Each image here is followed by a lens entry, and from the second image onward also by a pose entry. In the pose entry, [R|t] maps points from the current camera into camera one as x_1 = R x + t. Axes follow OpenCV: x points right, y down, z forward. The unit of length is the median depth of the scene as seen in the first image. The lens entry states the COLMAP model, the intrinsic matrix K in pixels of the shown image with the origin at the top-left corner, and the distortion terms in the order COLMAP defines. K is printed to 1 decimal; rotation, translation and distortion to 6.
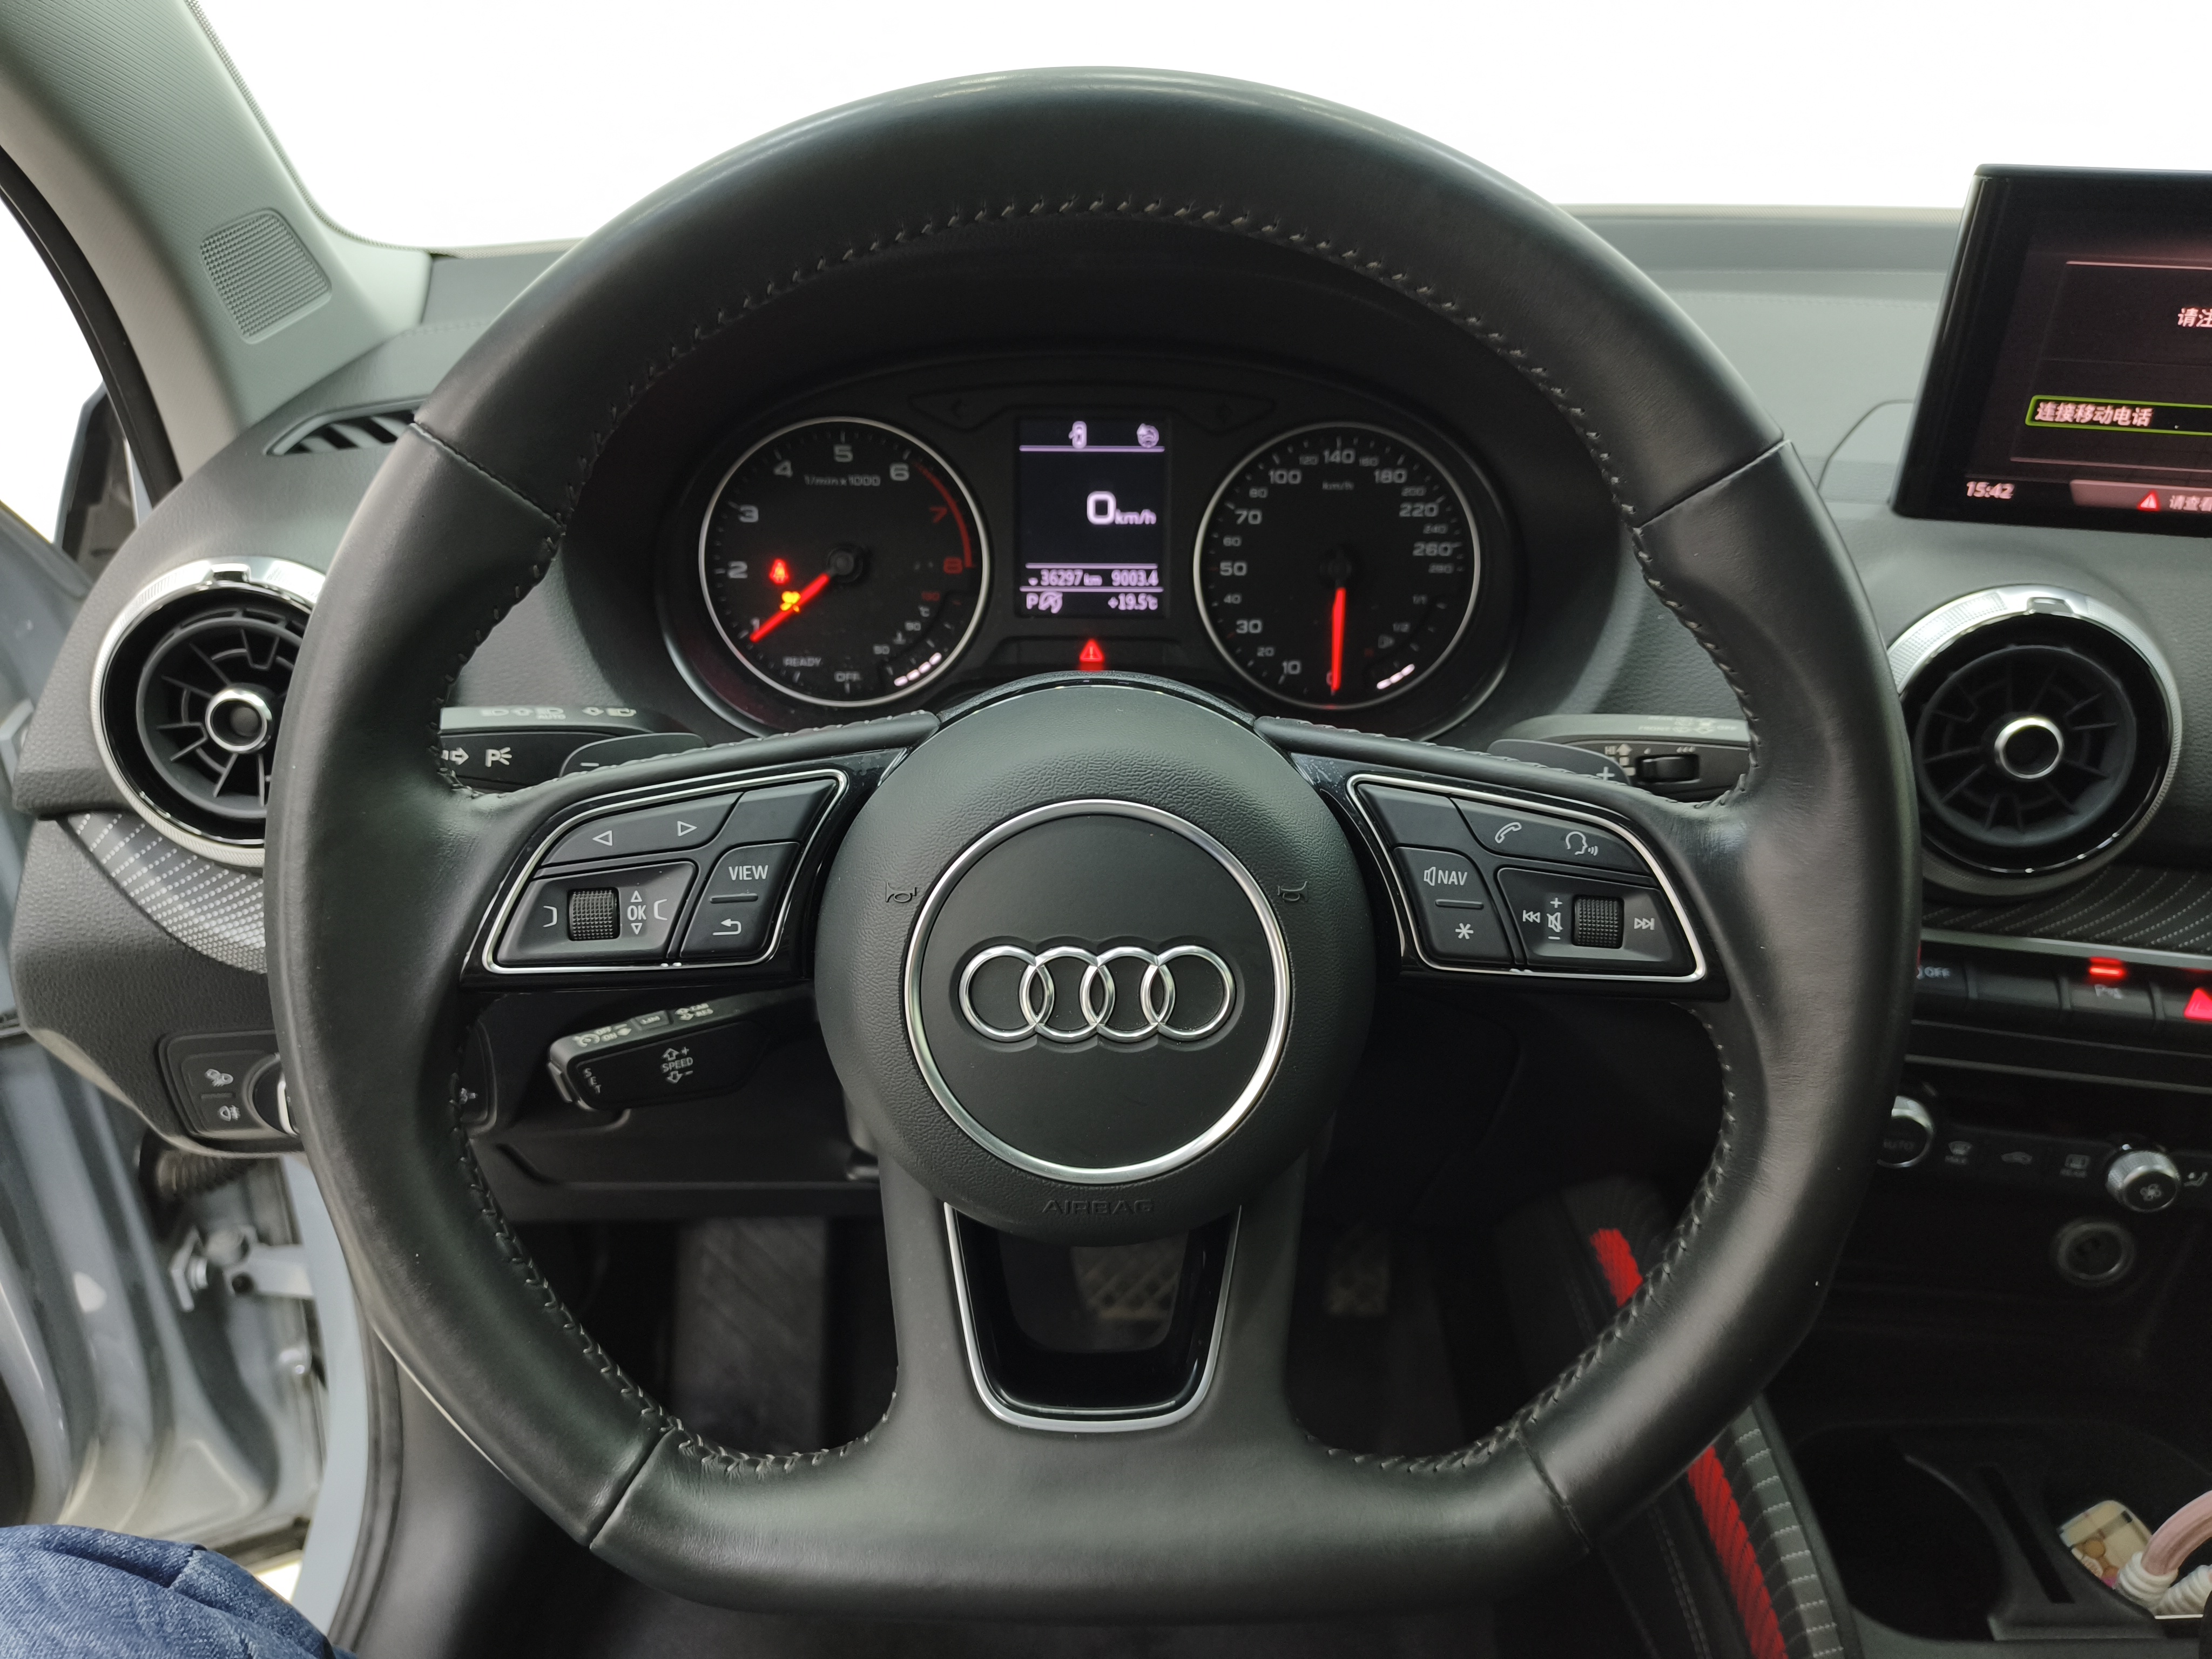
lens RADIAL K [[1519.9, 0, 1087.9], [0, 1519.9, 827.1], [0, 0, 1]] dist [0.041373, -0.065410]
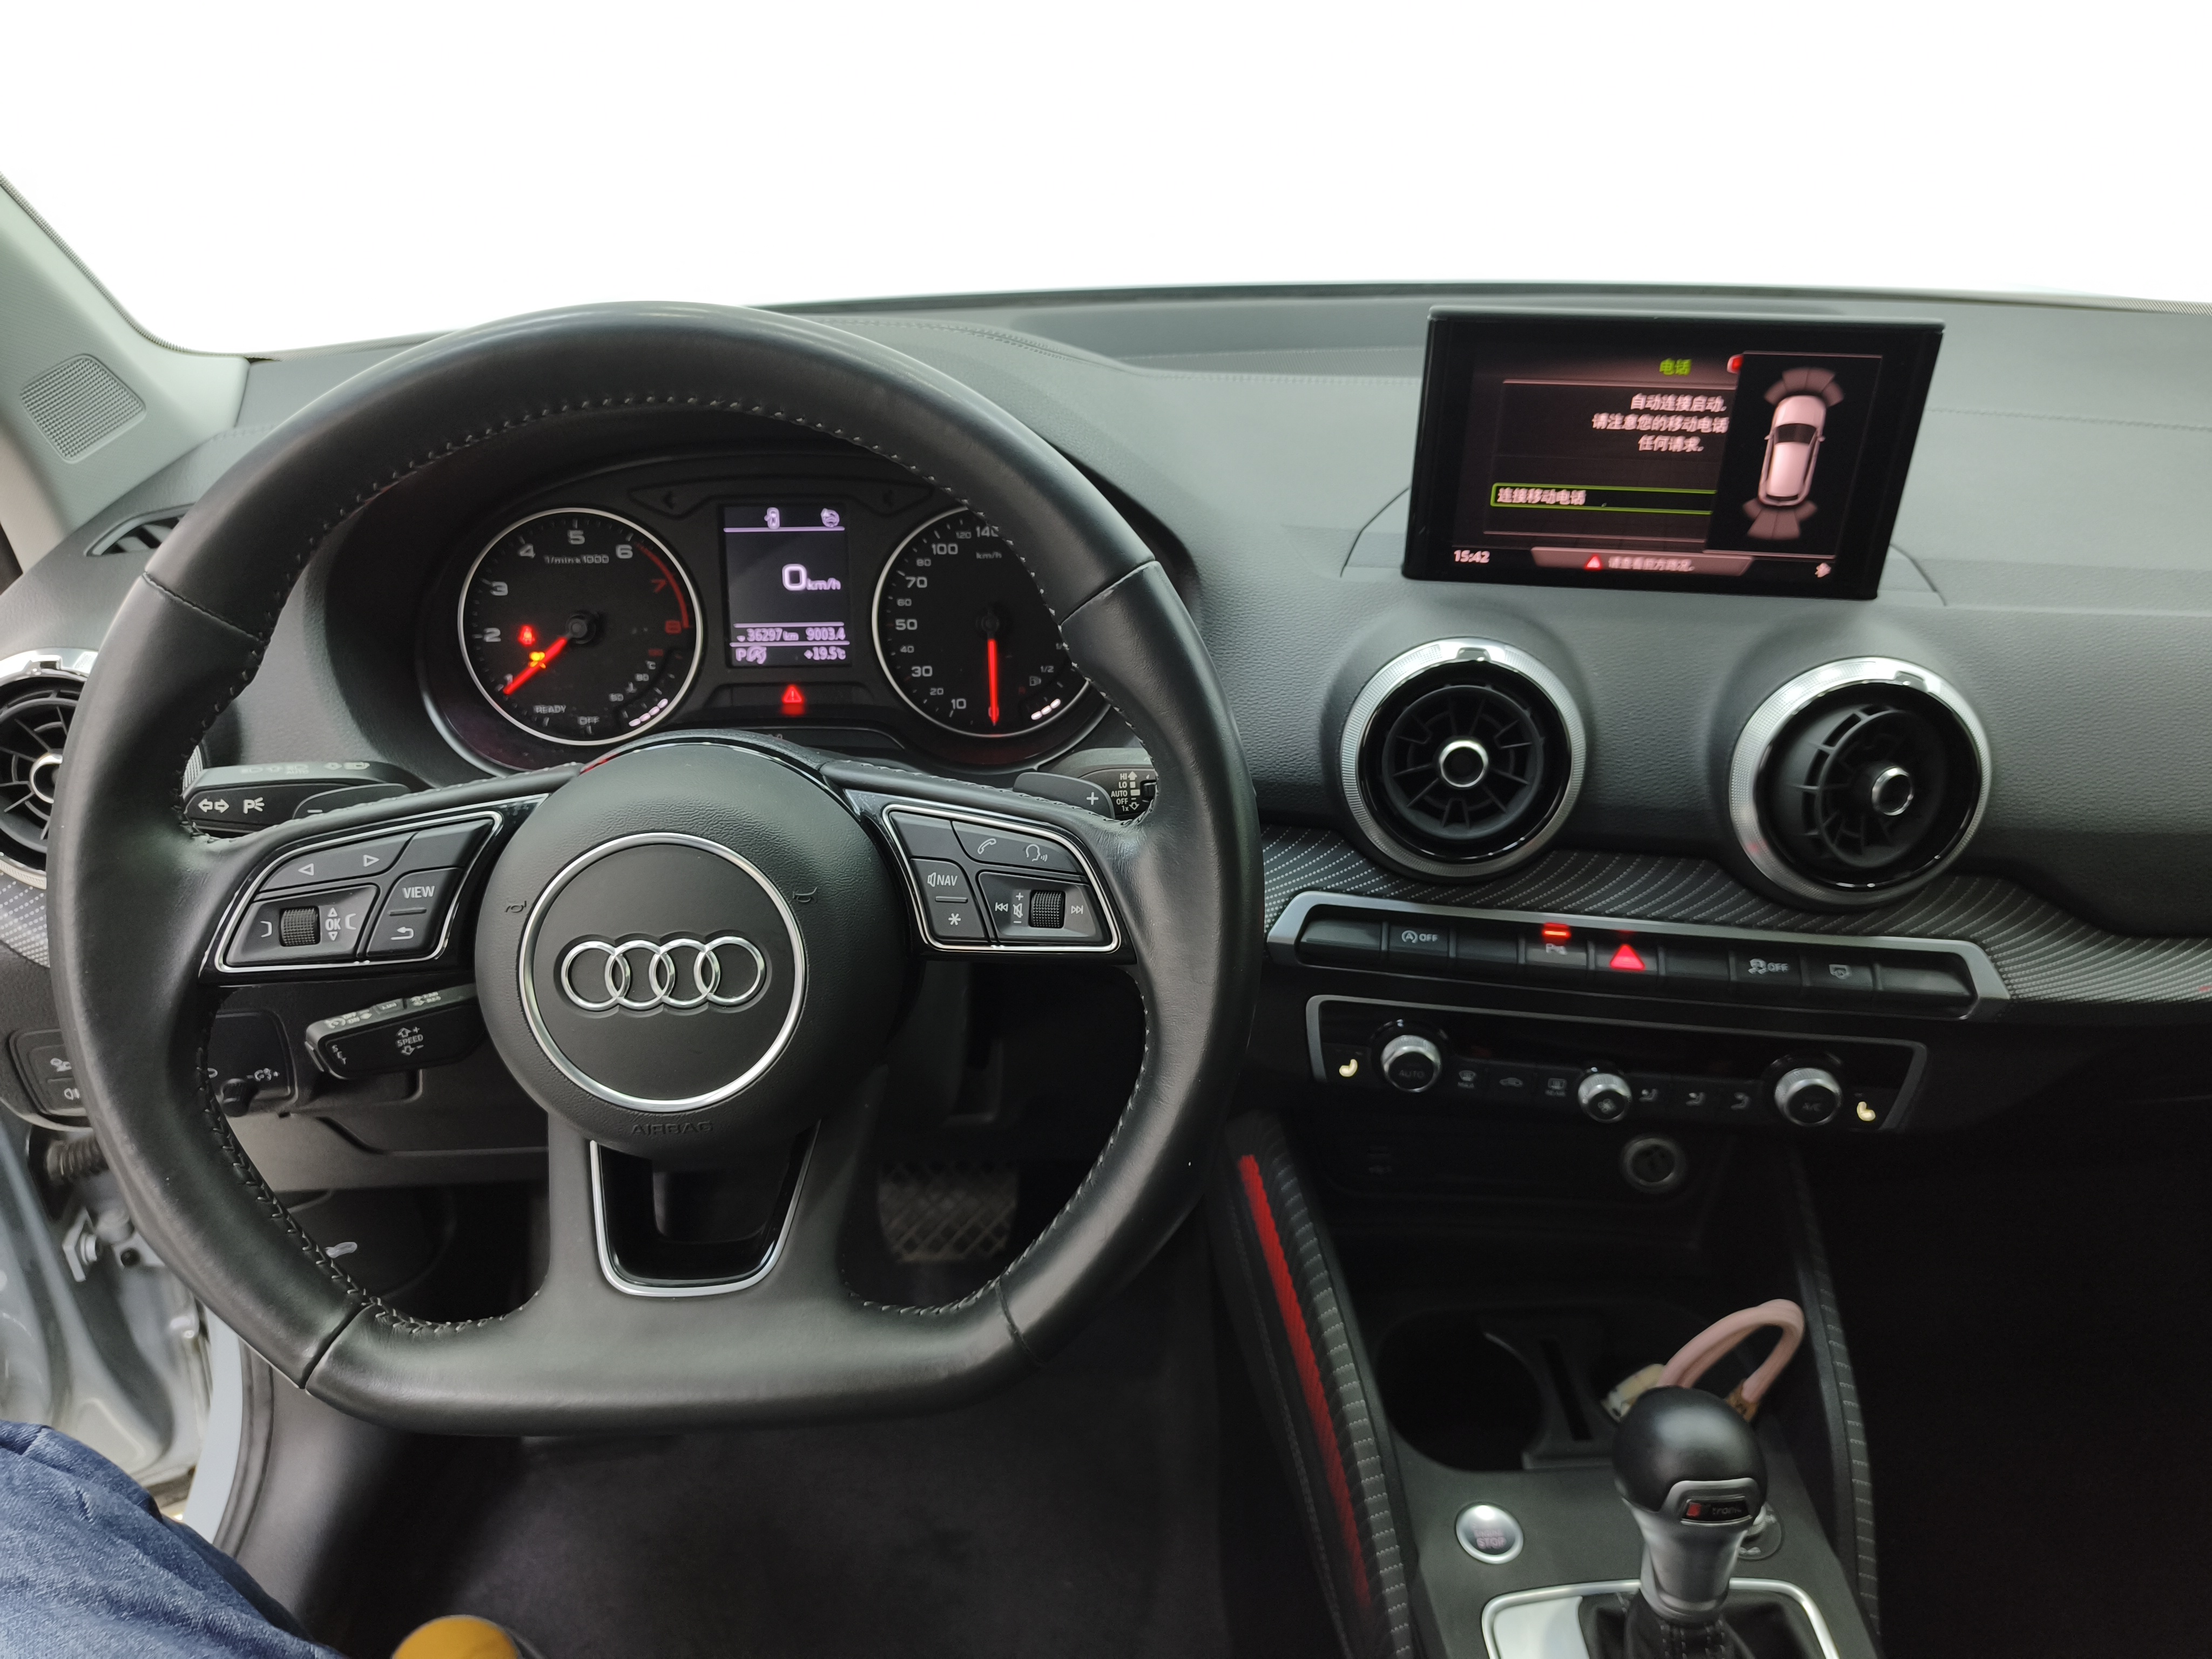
lens RADIAL K [[1519.9, 0, 1096.1], [0, 1519.9, 826.7], [0, 0, 1]] dist [0.041373, -0.065410]
pose [[0.999135, -0.027677, 0.031043, 0.208282], [0.027413, 0.999584, 0.008918, -0.014687], [-0.031277, -0.008059, 0.999478, -0.228677]]
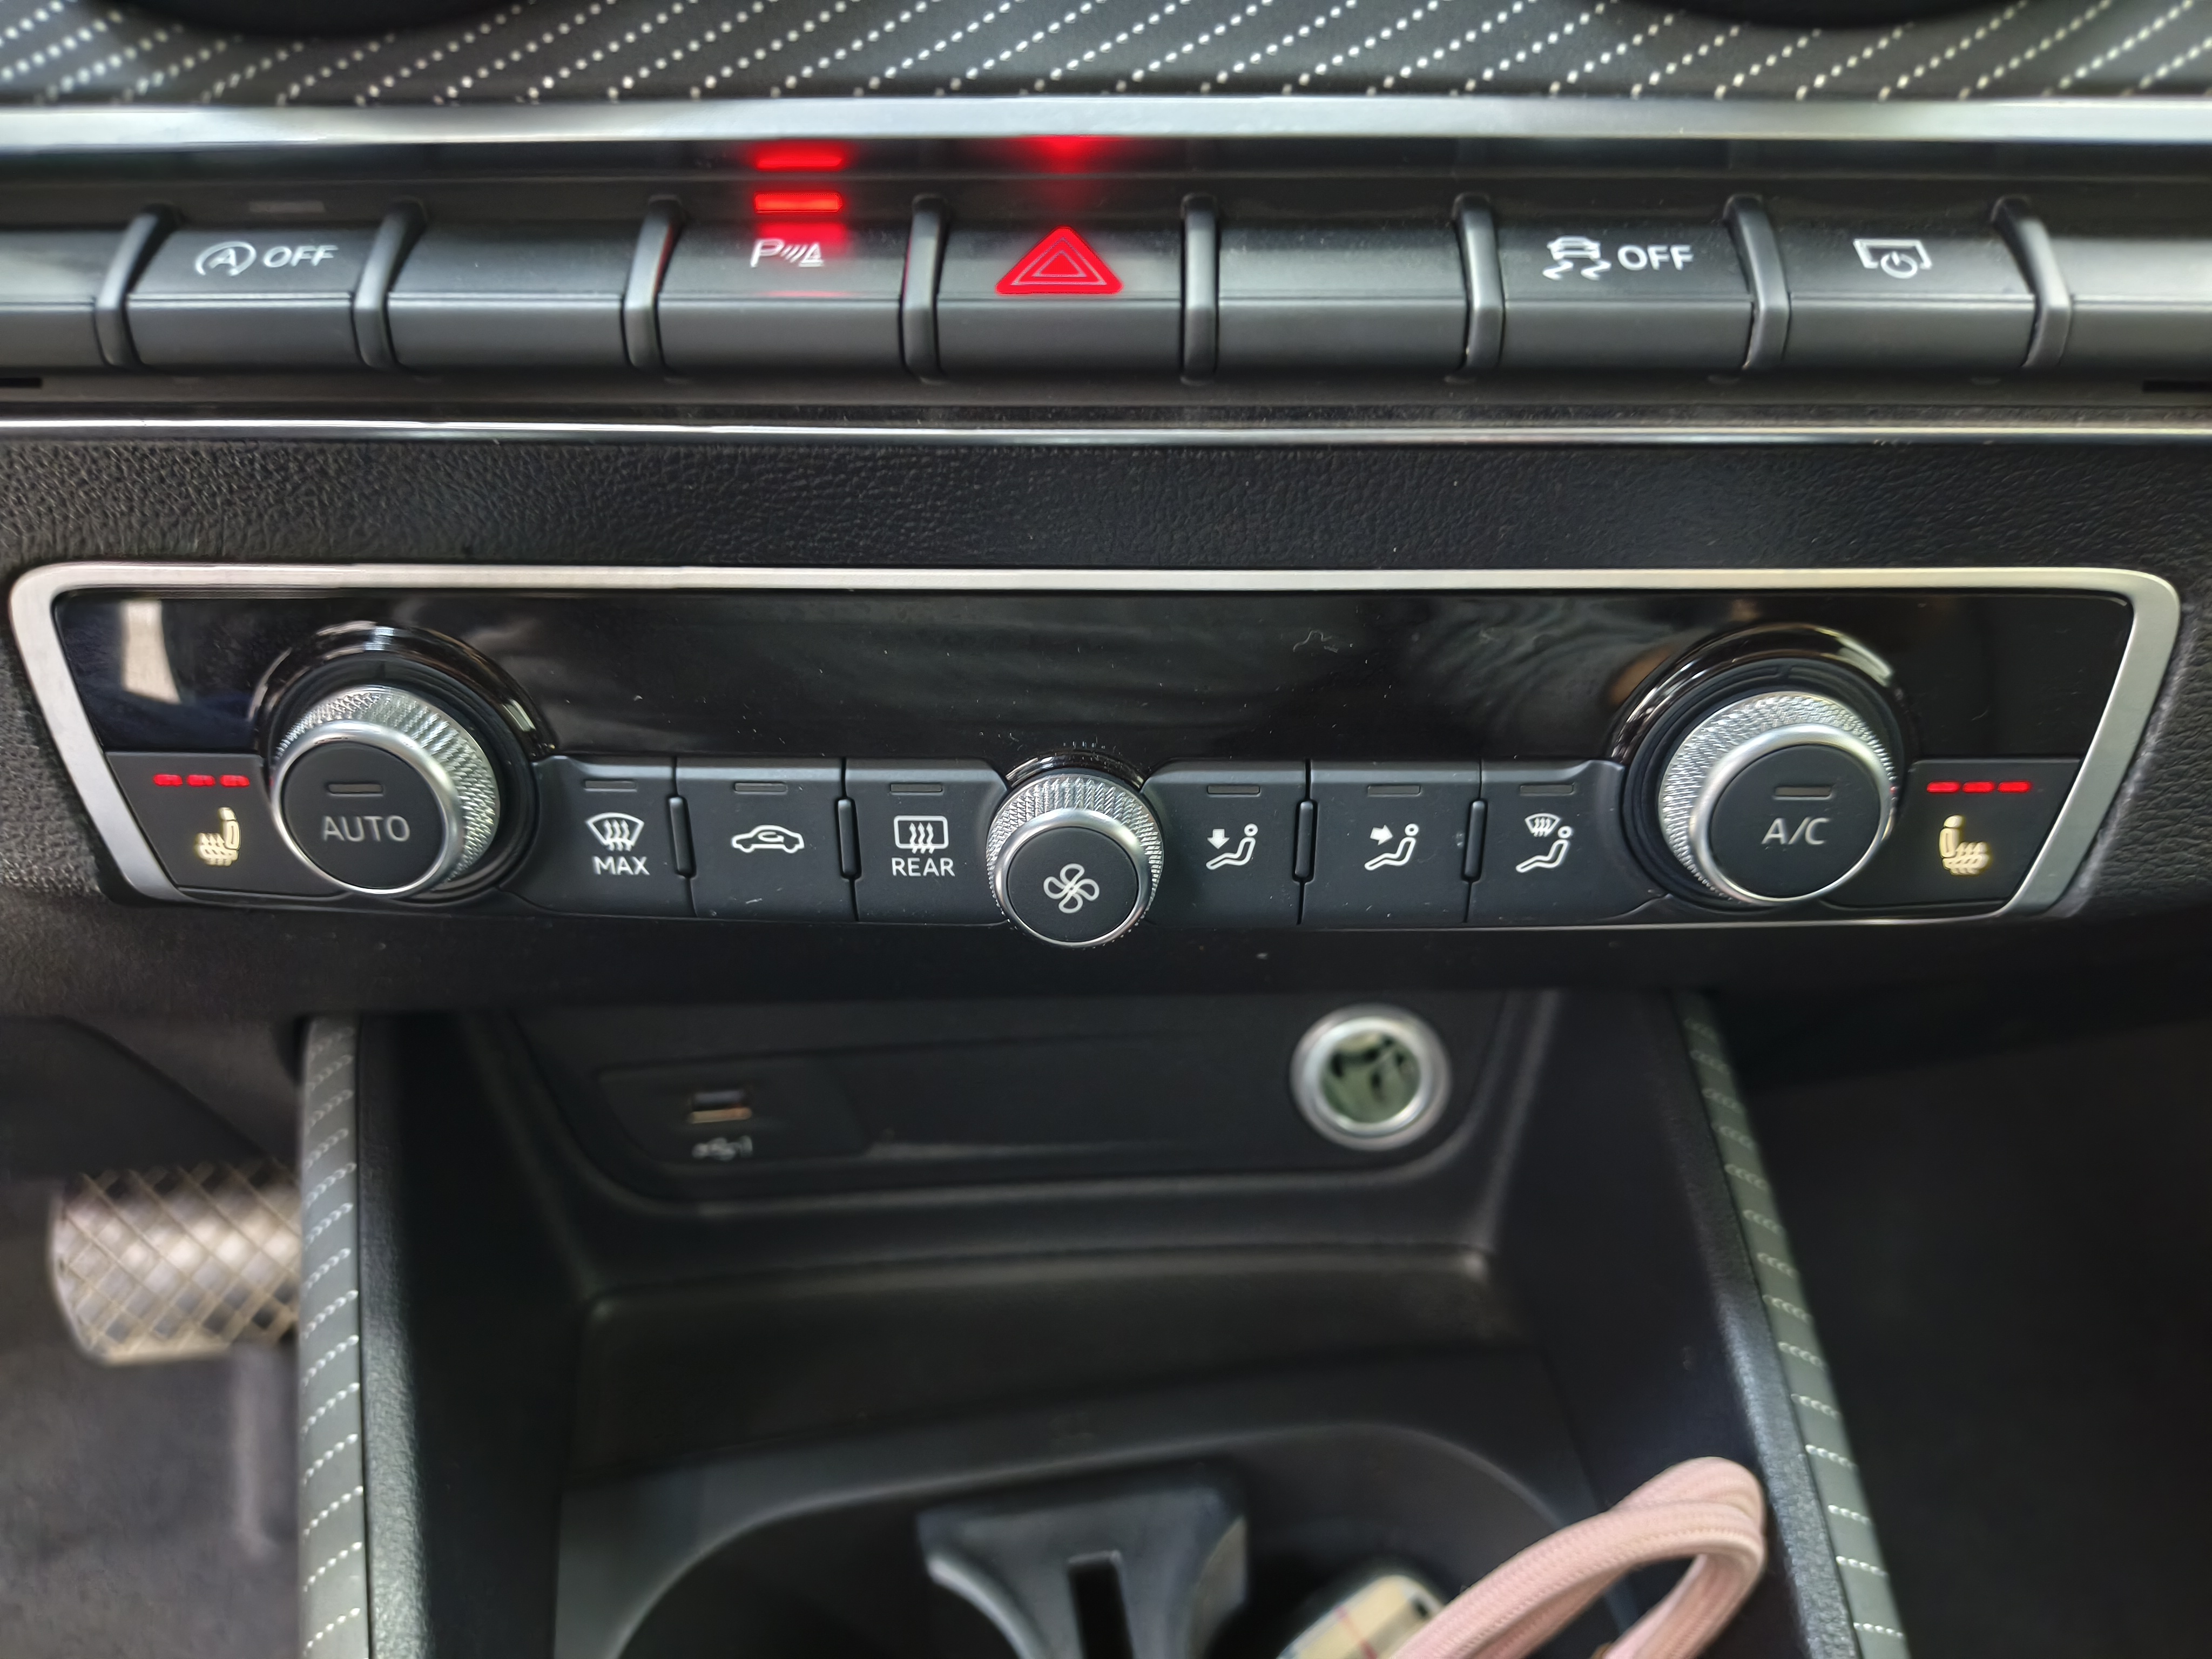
lens RADIAL K [[1519.9, 0, 1086.3], [0, 1519.9, 847.3], [0, 0, 1]] dist [0.041373, -0.065410]
pose [[0.988722, -0.094307, 0.116339, 0.579590], [0.087693, 0.994295, 0.060727, 0.183544], [-0.121402, -0.049840, 0.991351, 0.573715]]
